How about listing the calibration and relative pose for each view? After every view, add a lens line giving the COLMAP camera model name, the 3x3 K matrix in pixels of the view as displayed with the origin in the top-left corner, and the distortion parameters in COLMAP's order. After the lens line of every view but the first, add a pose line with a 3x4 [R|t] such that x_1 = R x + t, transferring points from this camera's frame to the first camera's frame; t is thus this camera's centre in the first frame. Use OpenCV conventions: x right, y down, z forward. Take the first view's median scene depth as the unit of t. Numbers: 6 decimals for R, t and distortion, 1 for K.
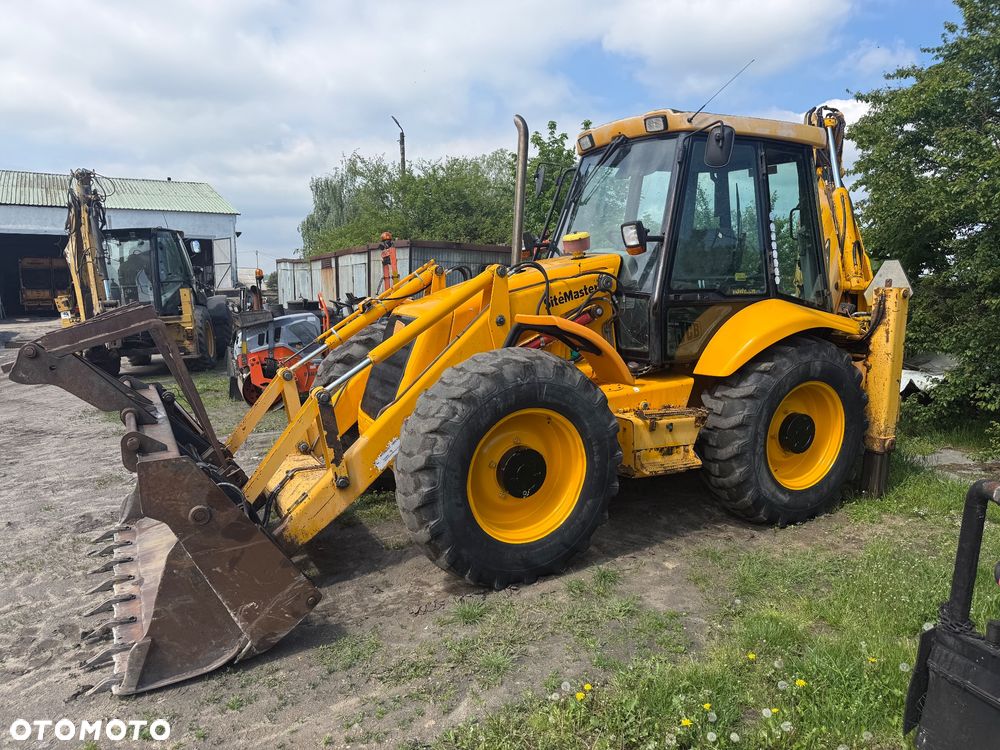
lens RADIAL K [[696.0, 0, 500.0], [0, 696.0, 375.0], [0, 0, 1]] dist [0.076770, -0.094426]
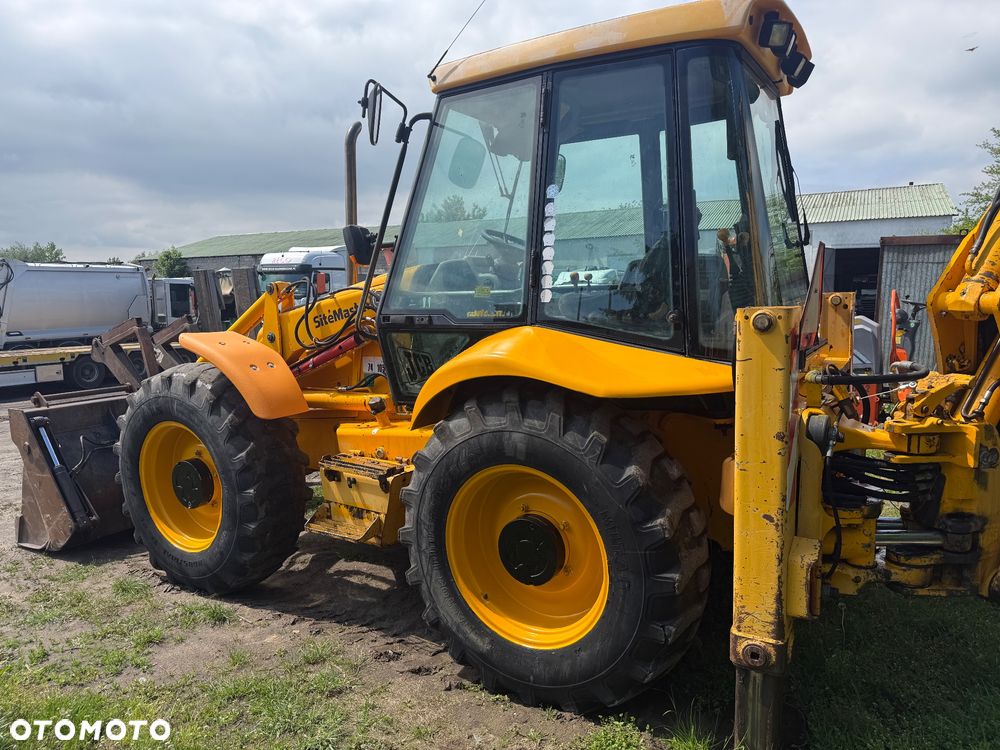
lens RADIAL K [[696.0, 0, 500.0], [0, 696.0, 375.0], [0, 0, 1]] dist [0.076770, -0.094426]
pose [[0.530501, 0.091510, -0.842730, 0.970316], [-0.103655, 0.993698, 0.042653, -0.095523], [0.841323, 0.064726, 0.536643, 0.695977]]
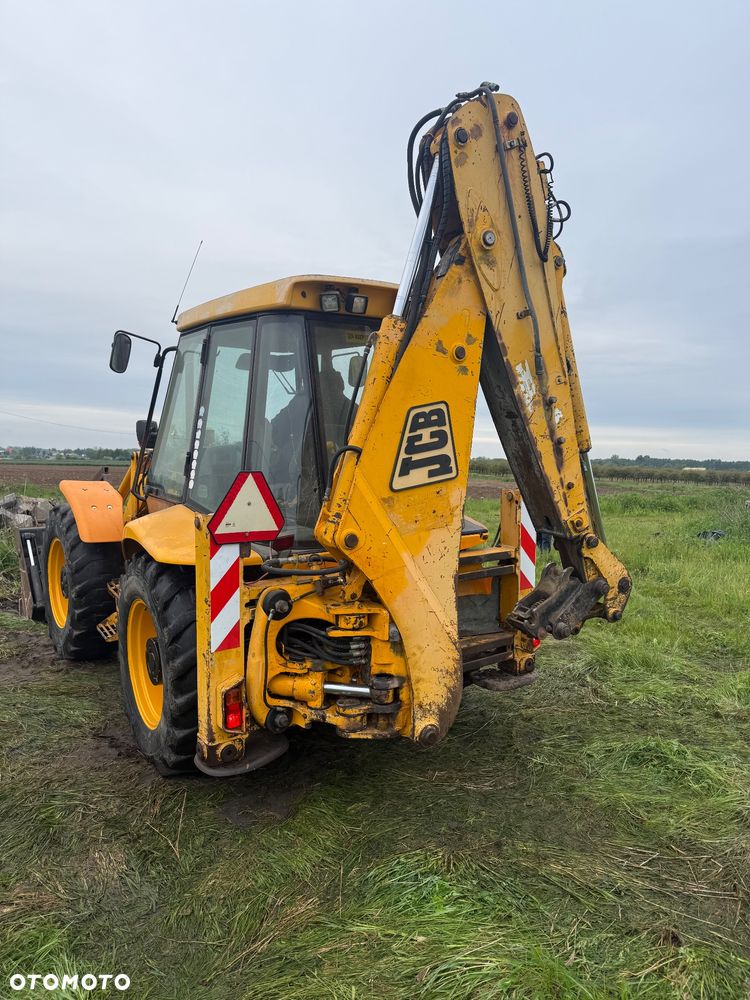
lens RADIAL K [[696.0, 0, 375.0], [0, 696.0, 500.0], [0, 0, 1]] dist [0.076770, -0.094426]
pose [[0.154083, 0.111417, -0.981756, 1.386372], [-0.152065, 0.984458, 0.087858, -0.244921], [0.976286, 0.135753, 0.168631, 1.166778]]
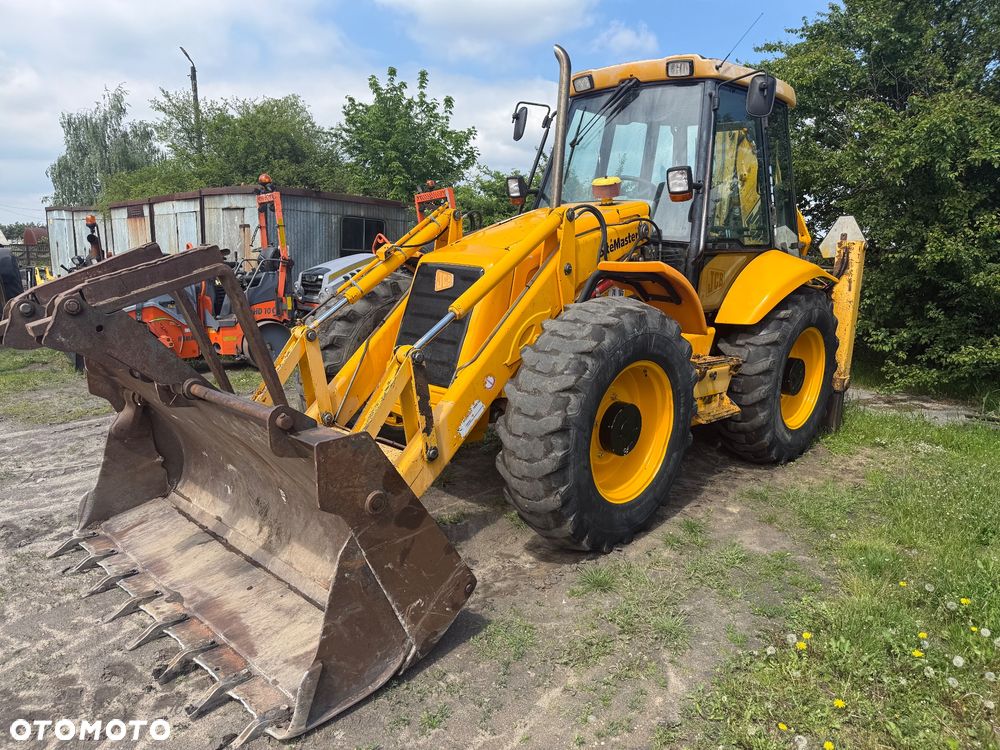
lens RADIAL K [[695.1, 0, 498.7], [0, 695.1, 371.2], [0, 0, 1]] dist [0.072960, -0.099124]
pose [[0.952578, -0.042486, 0.301315, -0.350254], [0.027305, 0.998145, 0.054418, 0.004427], [-0.303068, -0.043610, 0.951971, 0.129642]]
